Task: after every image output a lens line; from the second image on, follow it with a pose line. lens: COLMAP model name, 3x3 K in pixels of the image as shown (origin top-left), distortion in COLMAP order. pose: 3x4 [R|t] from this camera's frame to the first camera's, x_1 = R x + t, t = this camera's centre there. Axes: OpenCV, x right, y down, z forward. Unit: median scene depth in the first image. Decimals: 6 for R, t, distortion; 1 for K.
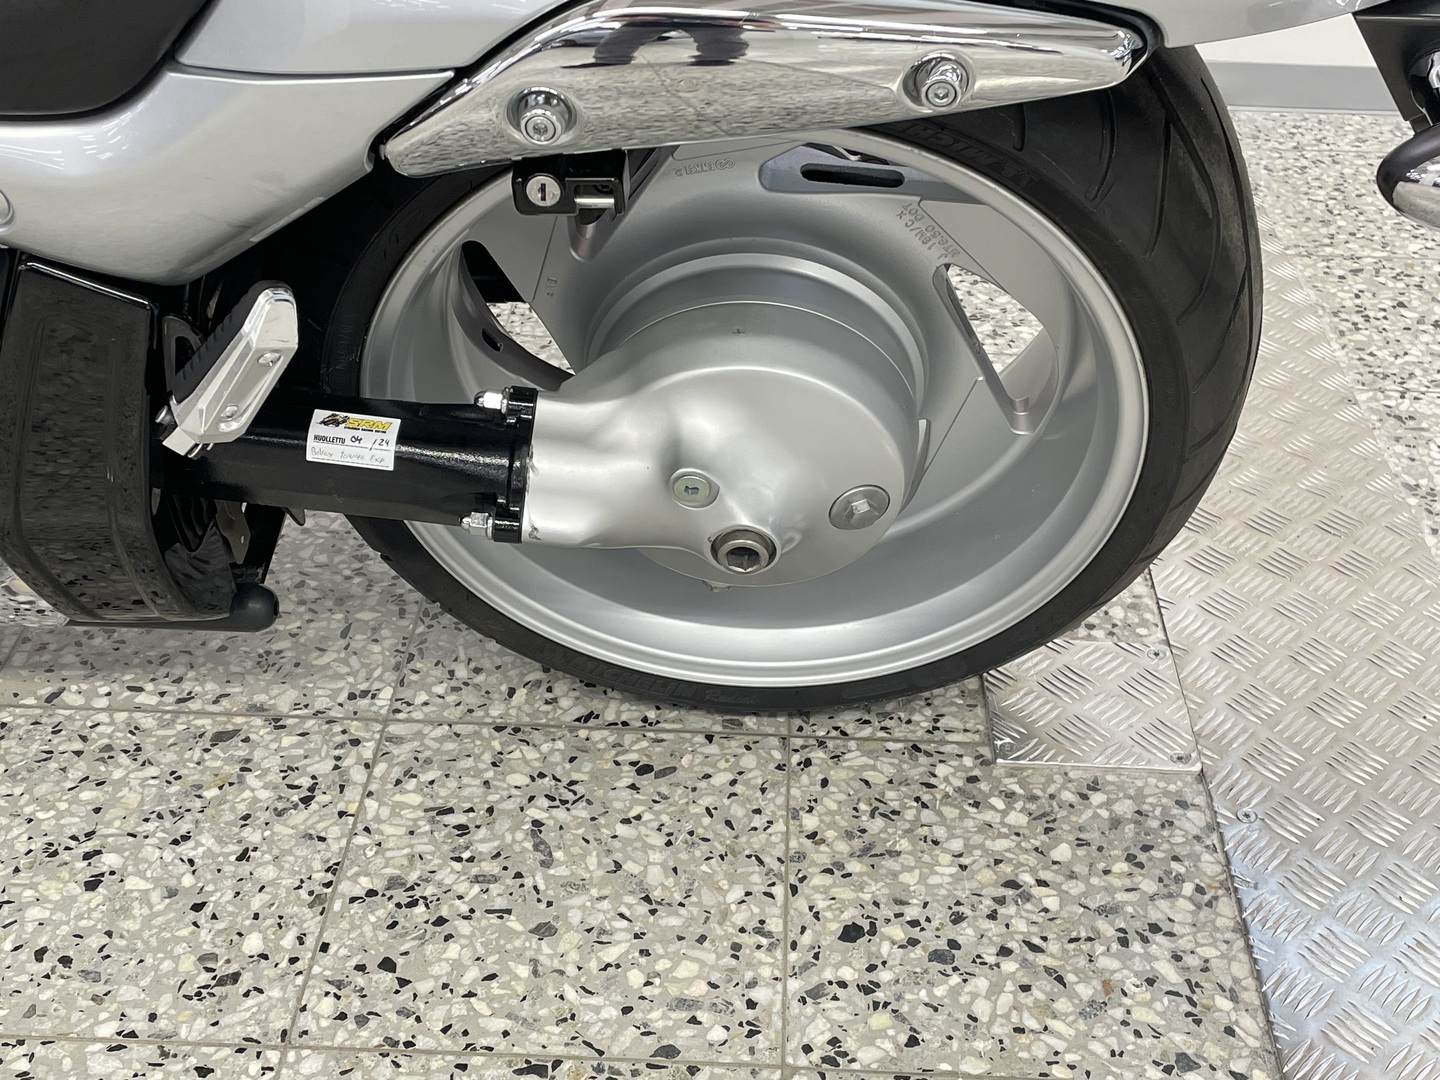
lens RADIAL K [[1794.6, 0, 737.6], [0, 1794.6, 537.8], [0, 0, 1]] dist [0.063808, 0.000000]
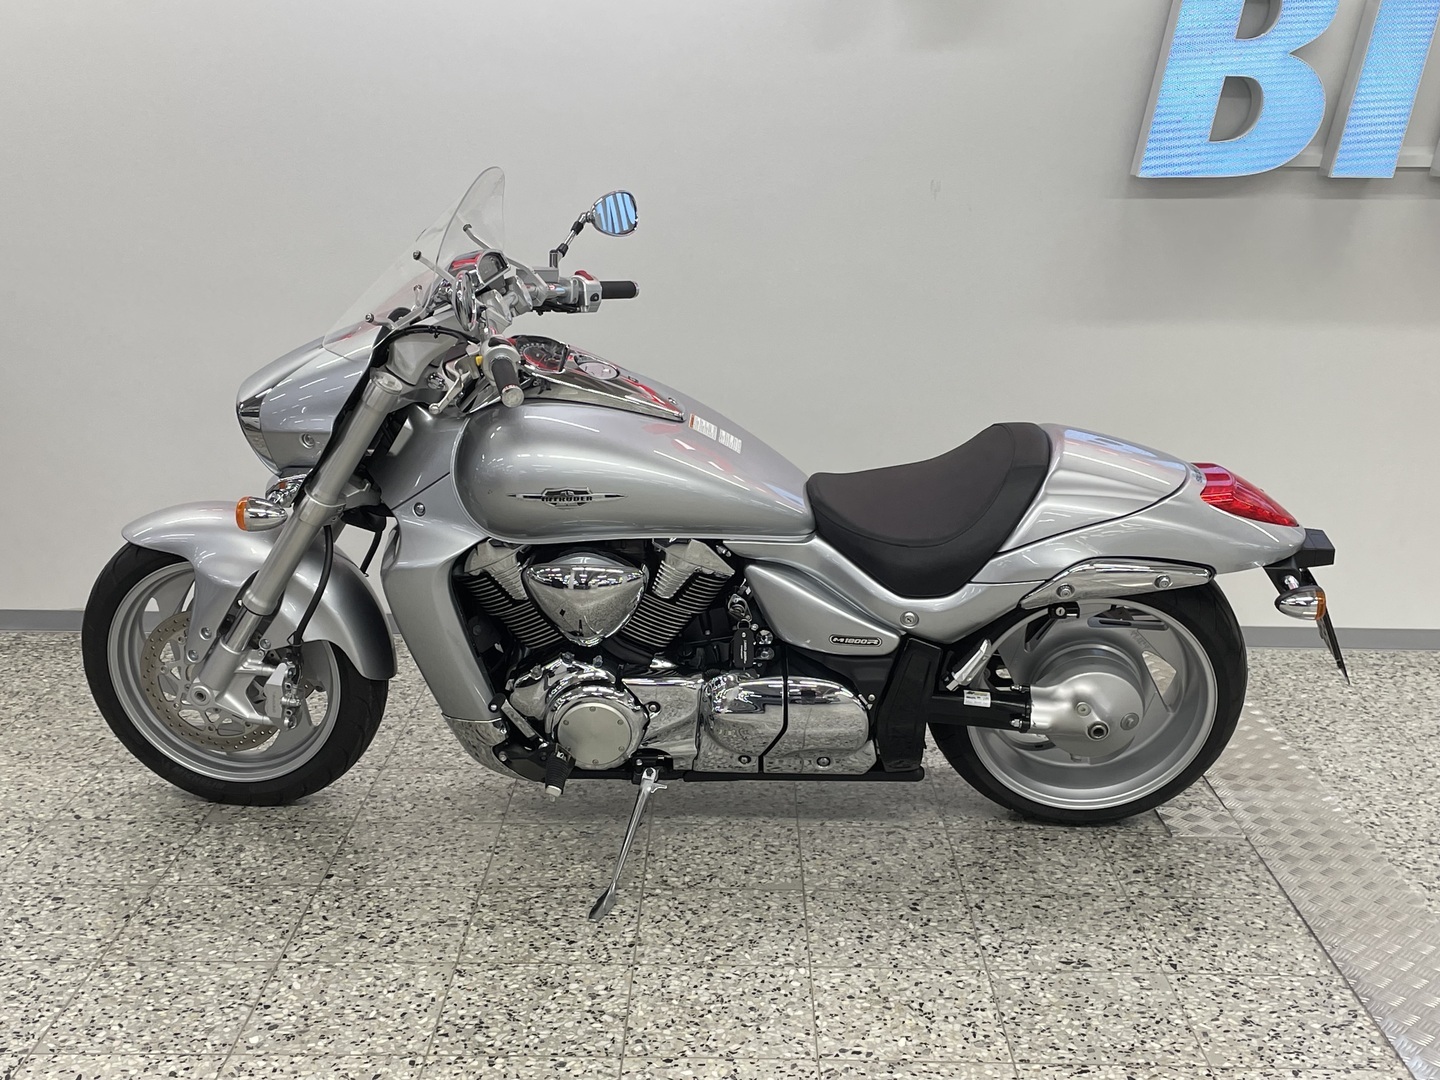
lens RADIAL K [[1794.6, 0, 720.0], [0, 1794.6, 541.0], [0, 0, 1]] dist [0.063808, 0.000000]
pose [[0.999482, -0.016407, 0.027689, -0.667895], [0.025260, 0.933005, -0.358975, 0.732980], [-0.019945, 0.359488, 0.932936, -1.872143]]
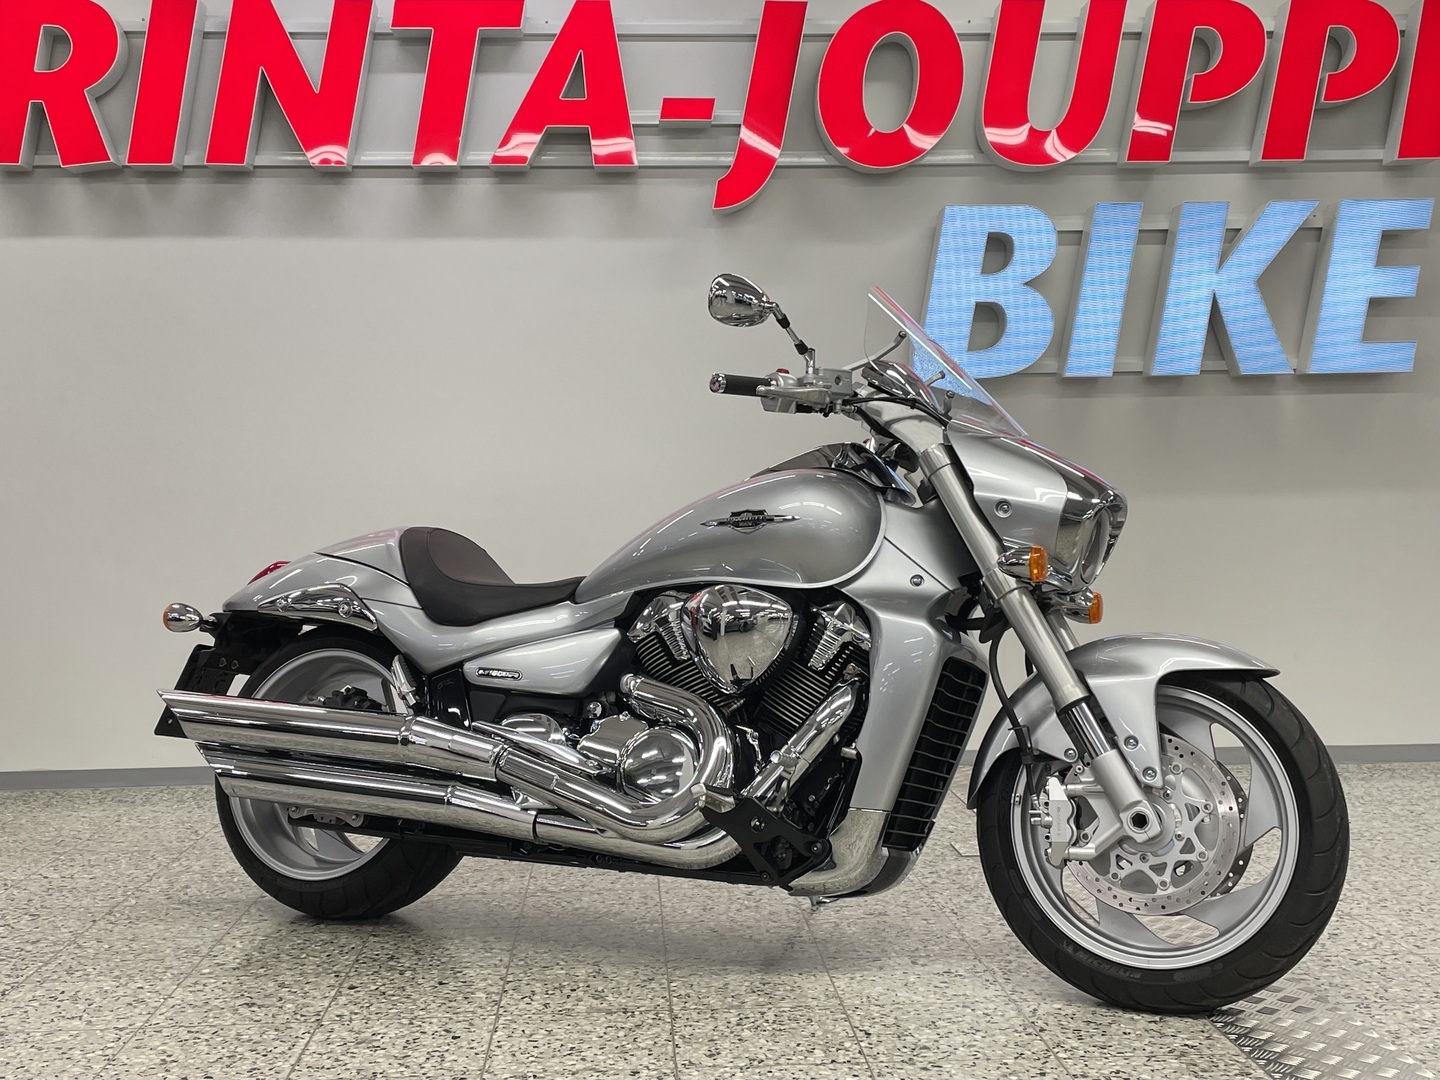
lens RADIAL K [[1711.7, 0, 708.1], [0, 1711.7, 525.8], [0, 0, 1]] dist [0.049216, 0.000000]
pose [[0.995213, -0.038451, 0.089844, -0.642712], [0.082132, 0.827301, -0.555722, 1.469970], [-0.052960, 0.560441, 0.826499, -2.136206]]
